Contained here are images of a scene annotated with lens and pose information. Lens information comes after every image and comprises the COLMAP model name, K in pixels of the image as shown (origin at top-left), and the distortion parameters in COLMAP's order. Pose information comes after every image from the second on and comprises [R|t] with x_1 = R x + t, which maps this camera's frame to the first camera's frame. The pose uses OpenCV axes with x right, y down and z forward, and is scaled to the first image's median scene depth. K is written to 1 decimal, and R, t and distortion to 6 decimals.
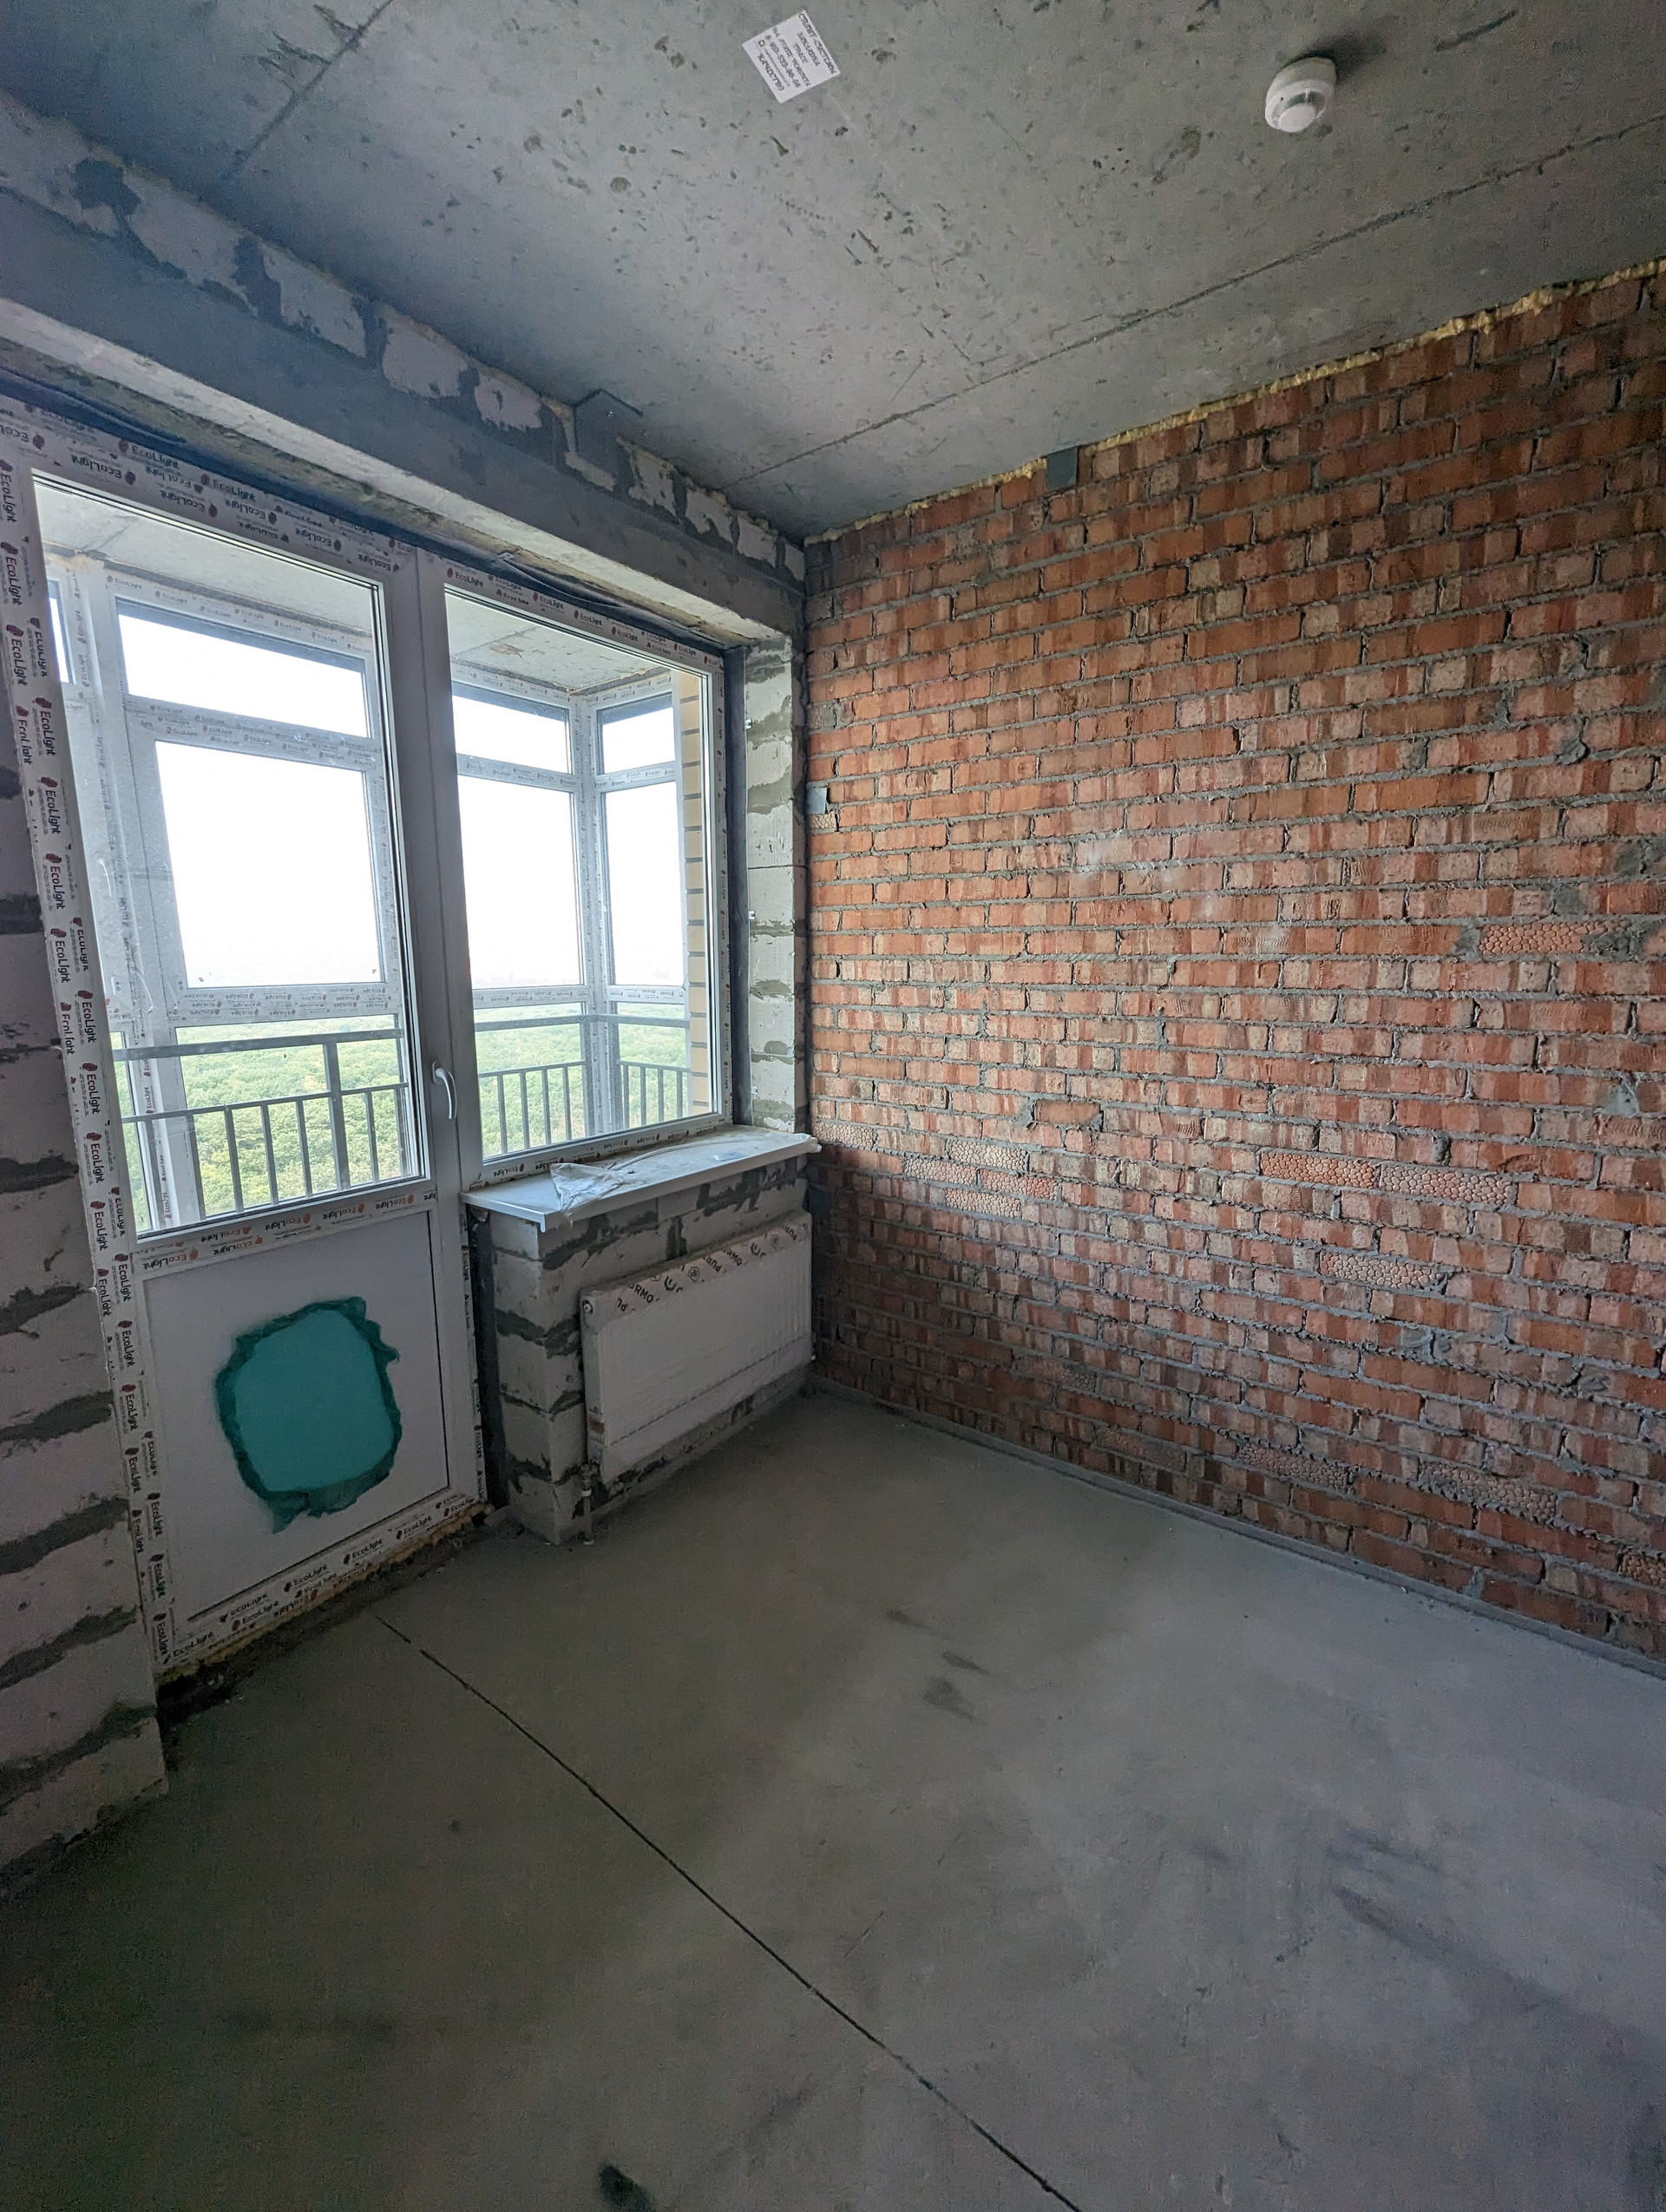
lens RADIAL K [[922.8, 0, 822.8], [0, 922.8, 1112.7], [0, 0, 1]] dist [0.000573, -0.001011]
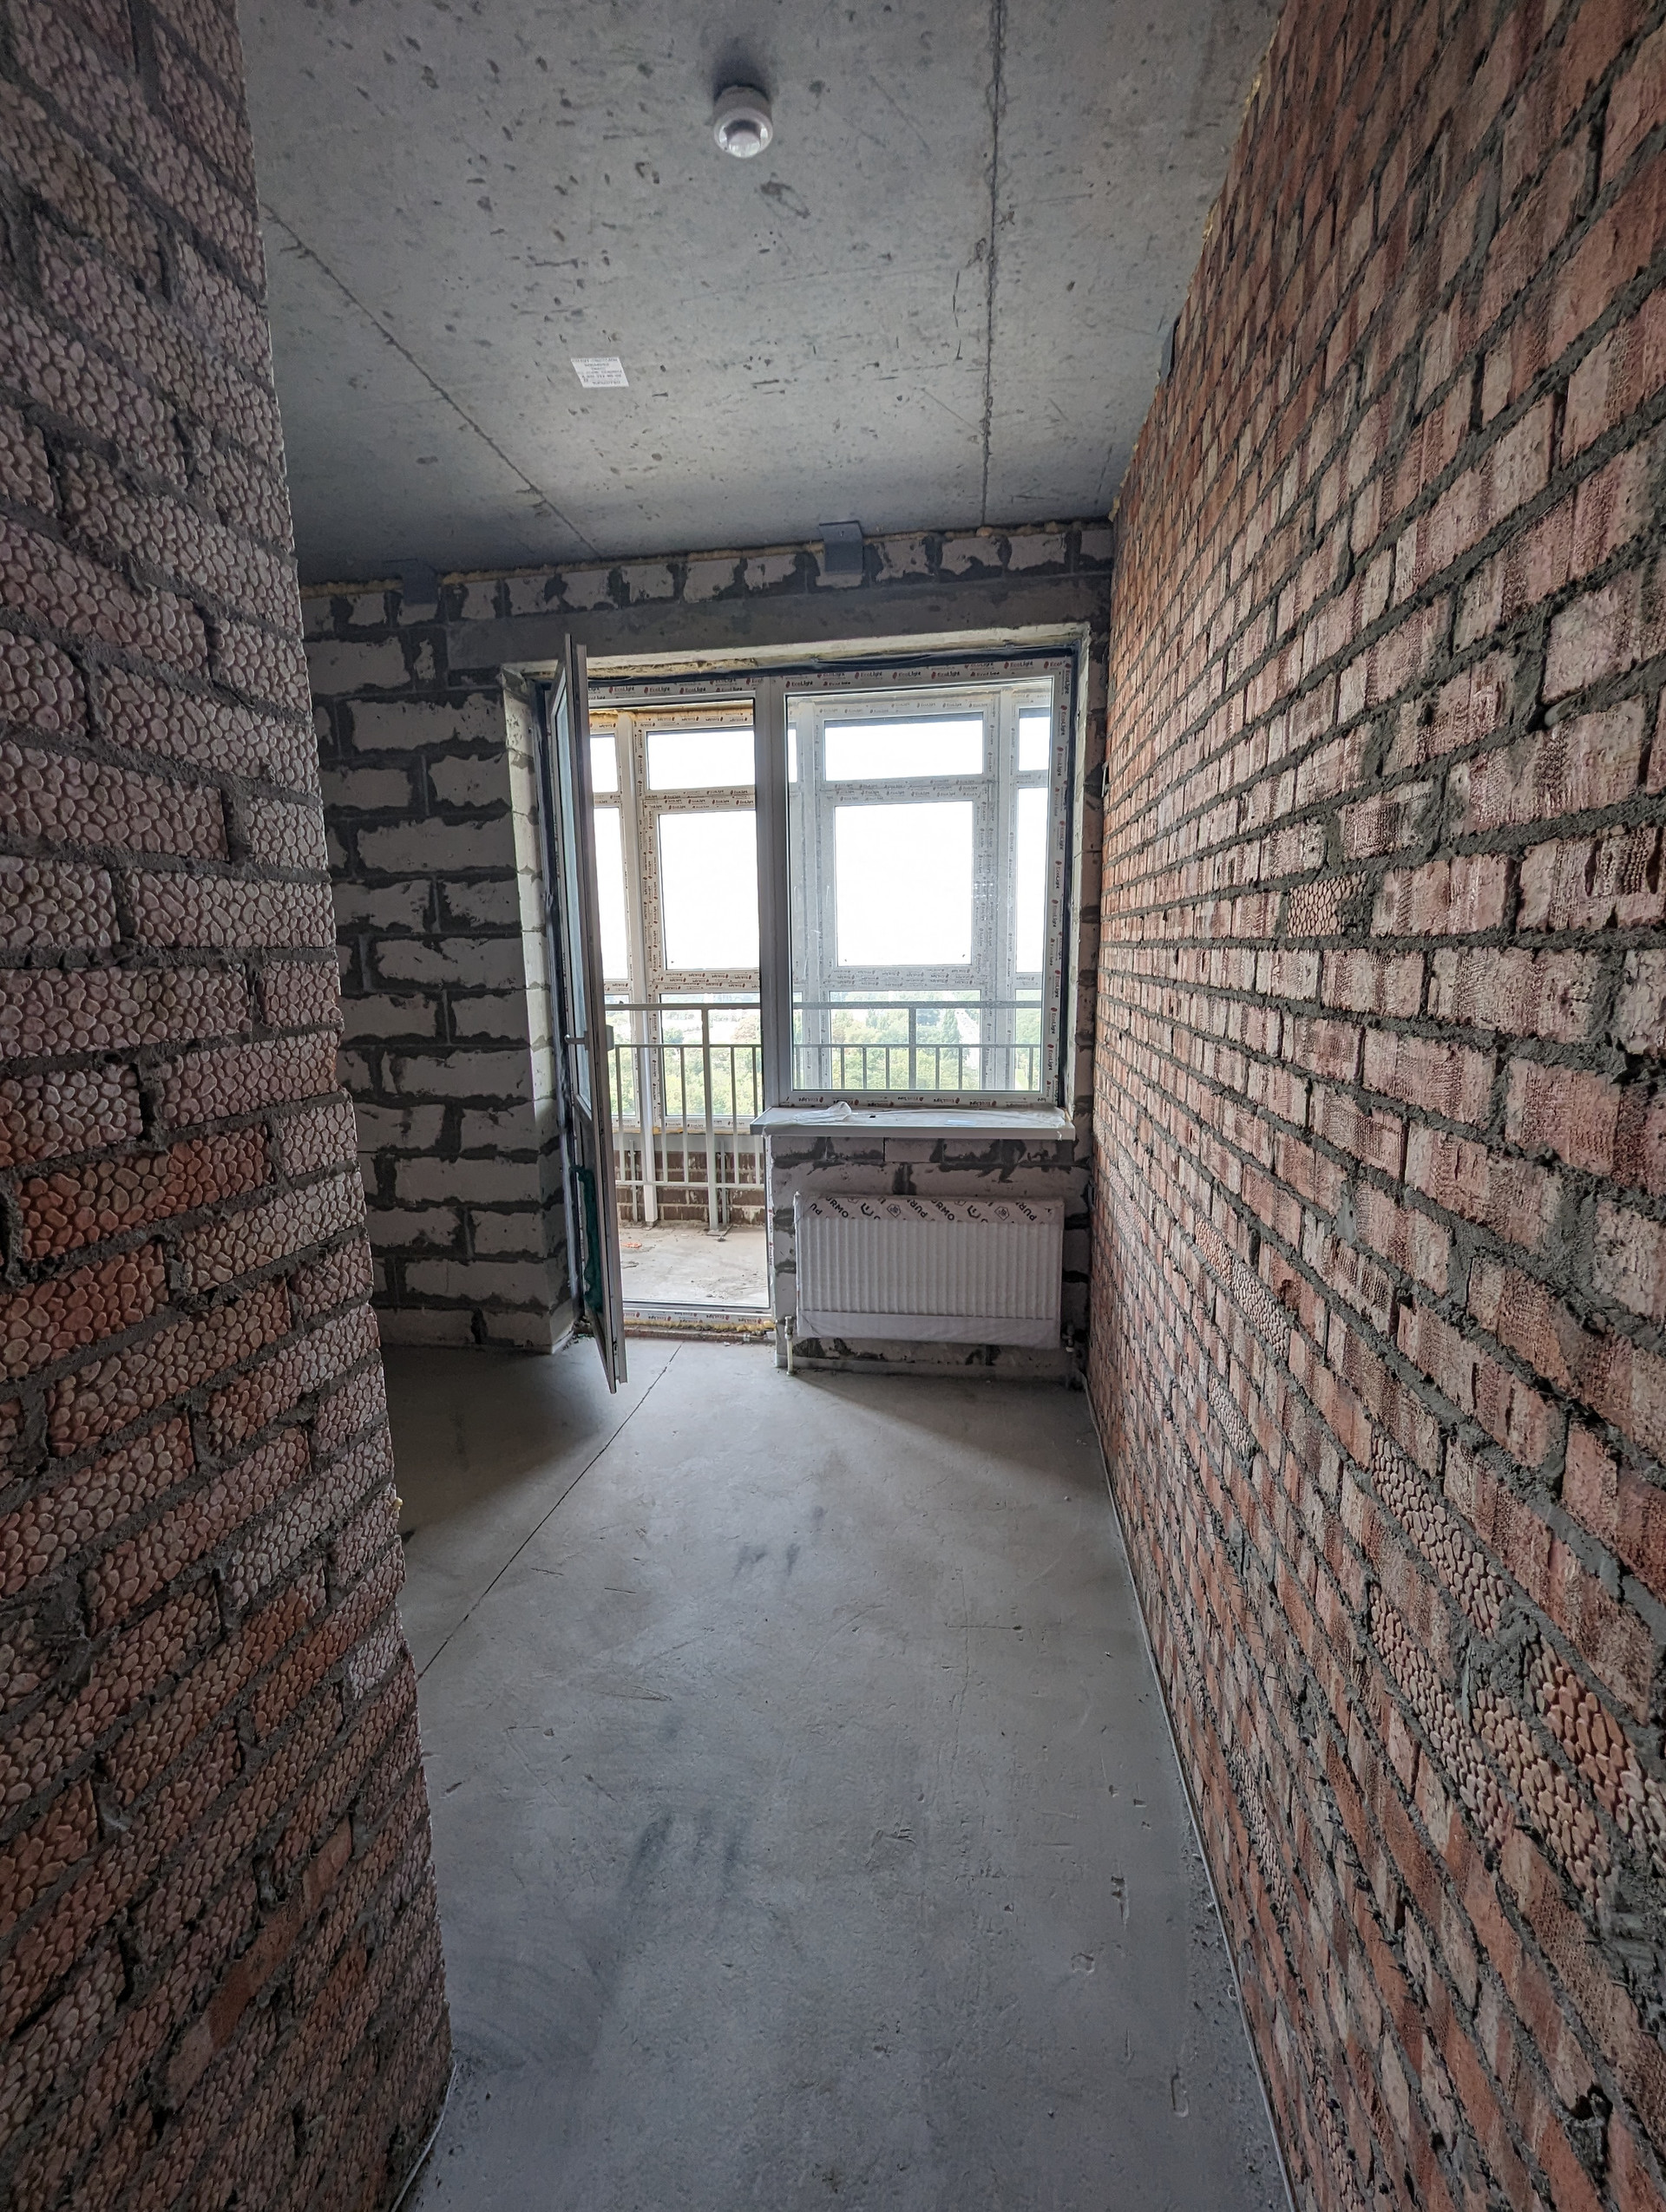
lens RADIAL K [[922.8, 0, 822.8], [0, 922.8, 1112.7], [0, 0, 1]] dist [0.000573, -0.001011]
pose [[0.452386, 0.155941, -0.878083, 0.858406], [-0.139573, 0.984841, 0.102992, -0.061202], [0.880833, 0.075964, 0.467294, 0.349440]]
